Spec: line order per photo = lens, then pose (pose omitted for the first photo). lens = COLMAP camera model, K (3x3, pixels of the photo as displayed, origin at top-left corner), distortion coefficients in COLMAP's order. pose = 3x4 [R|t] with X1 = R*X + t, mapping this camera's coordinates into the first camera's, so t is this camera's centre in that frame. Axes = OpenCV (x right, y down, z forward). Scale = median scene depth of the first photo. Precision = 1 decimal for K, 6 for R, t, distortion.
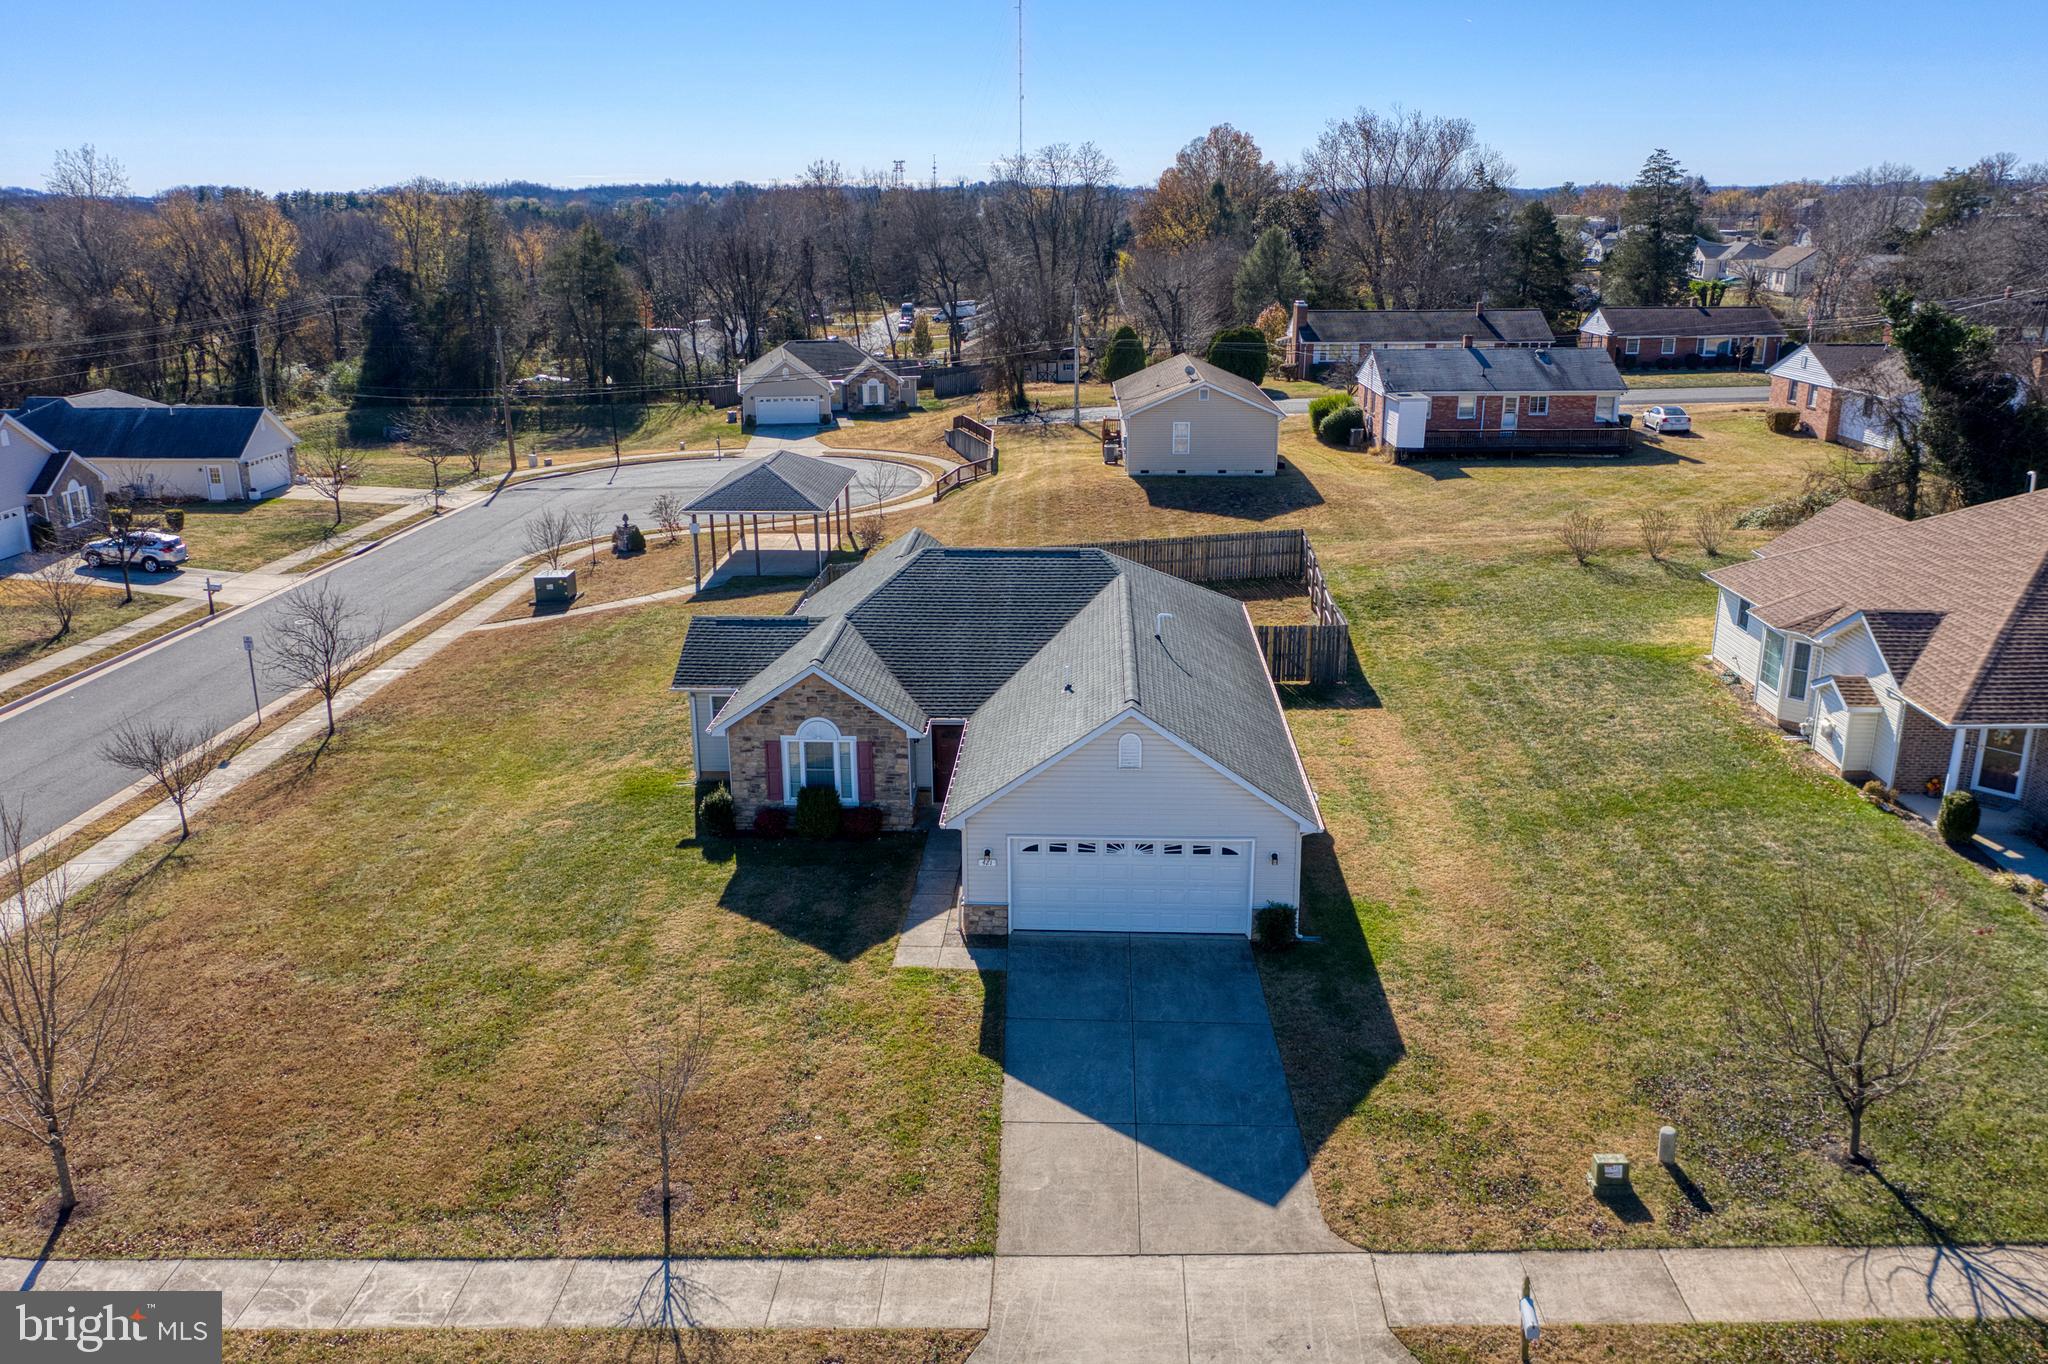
lens RADIAL K [[1570.0, 0, 1022.9], [0, 1570.0, 657.3], [0, 0, 1]] dist [0.023982, -0.005797]
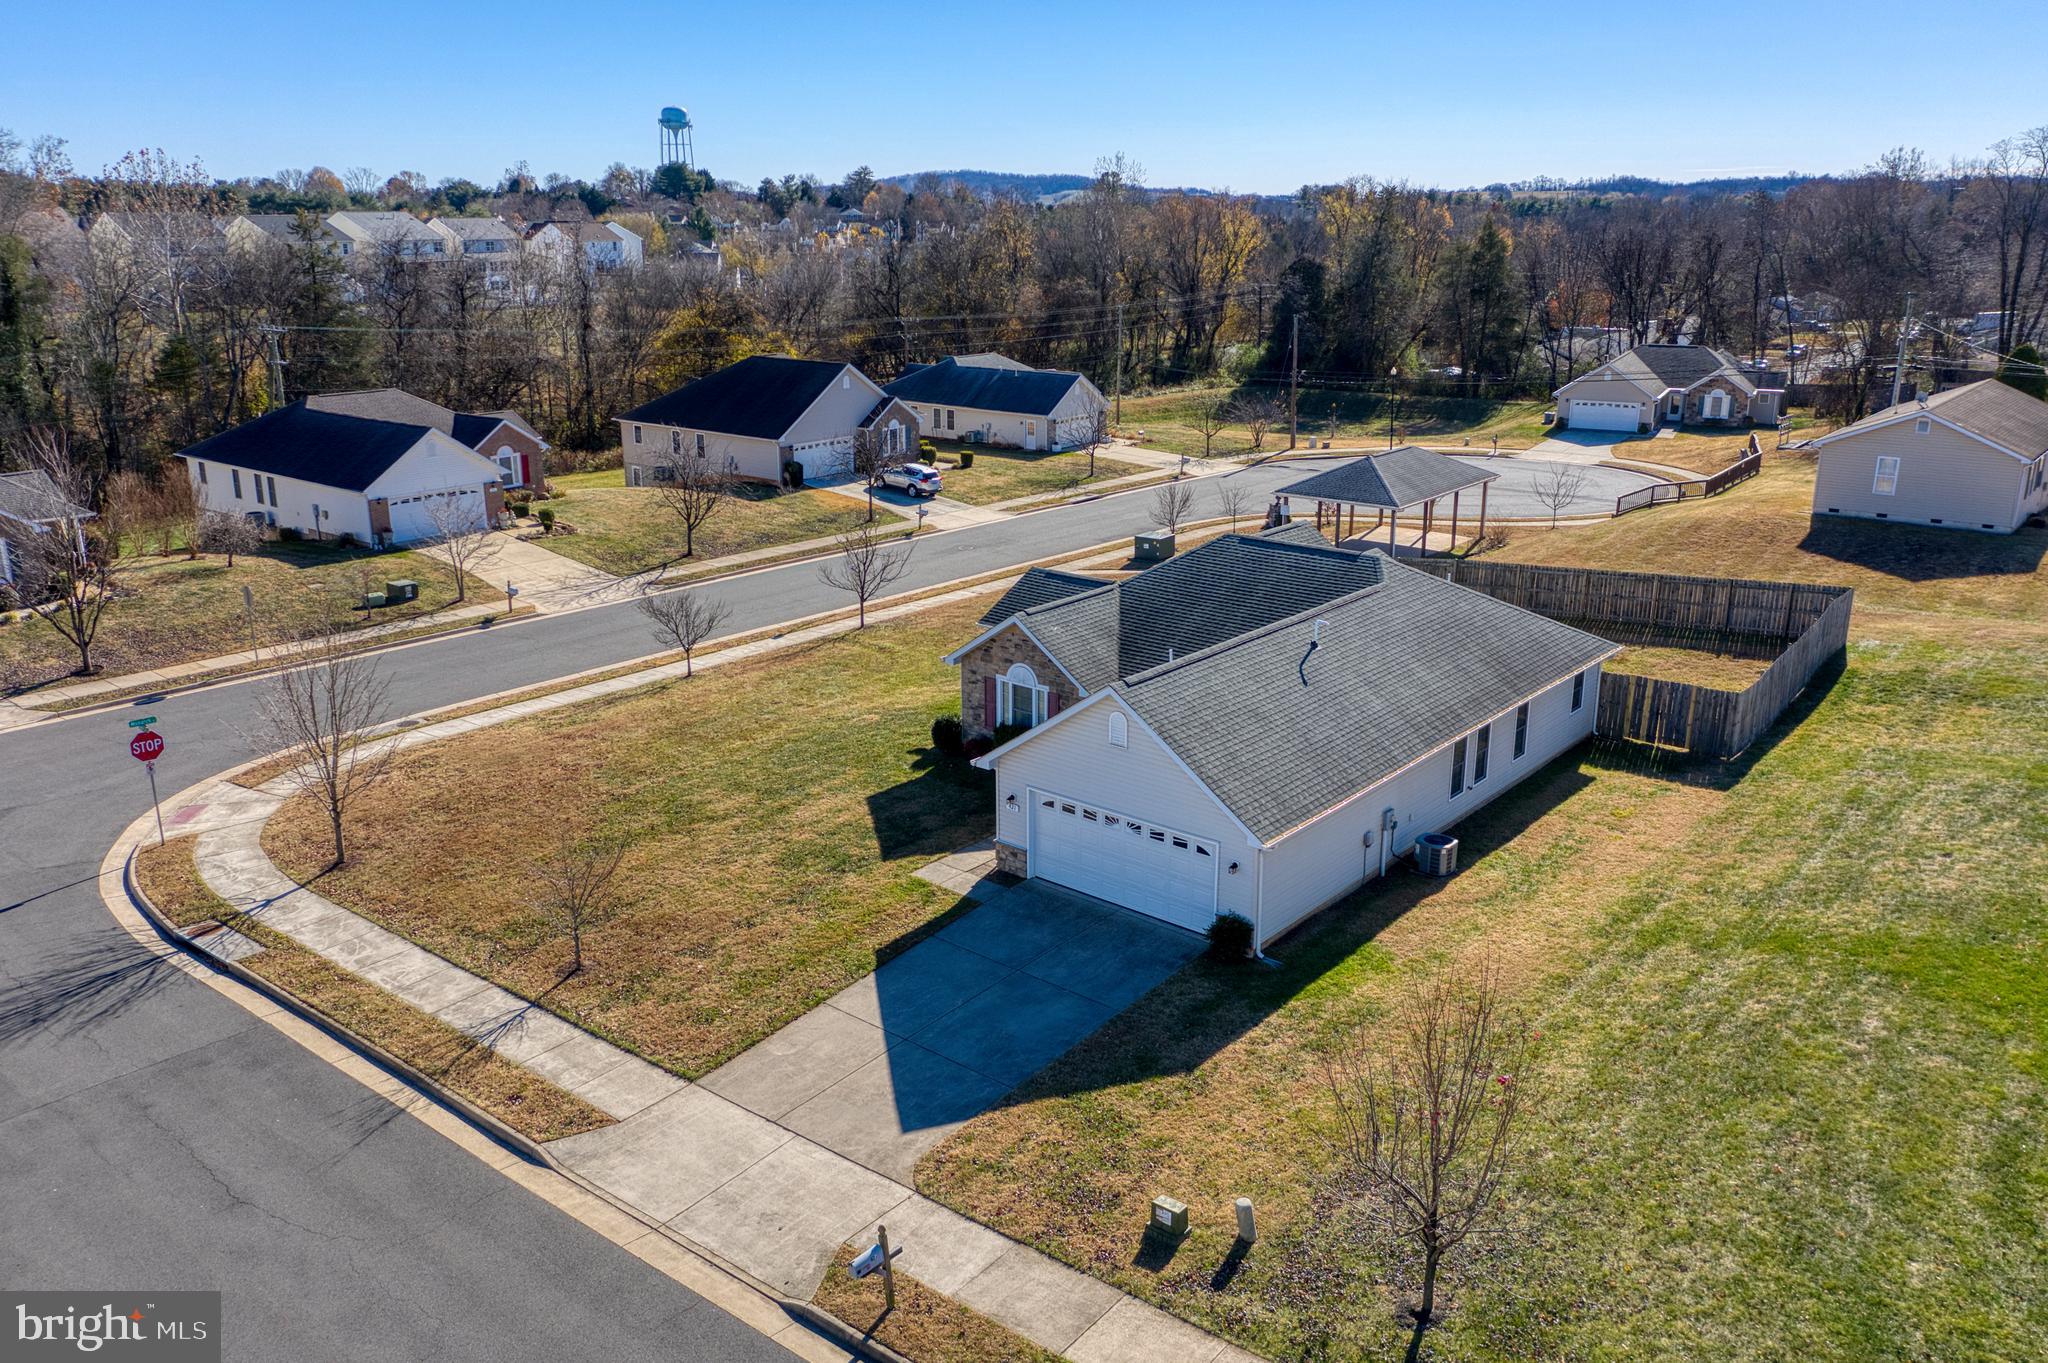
lens RADIAL K [[1570.0, 0, 1022.9], [0, 1570.0, 656.8], [0, 0, 1]] dist [0.023982, -0.005797]
pose [[0.792332, 0.170910, -0.585662, 0.513903], [-0.169576, 0.983827, 0.057687, -0.030183], [0.586050, 0.053607, 0.808500, 0.103289]]
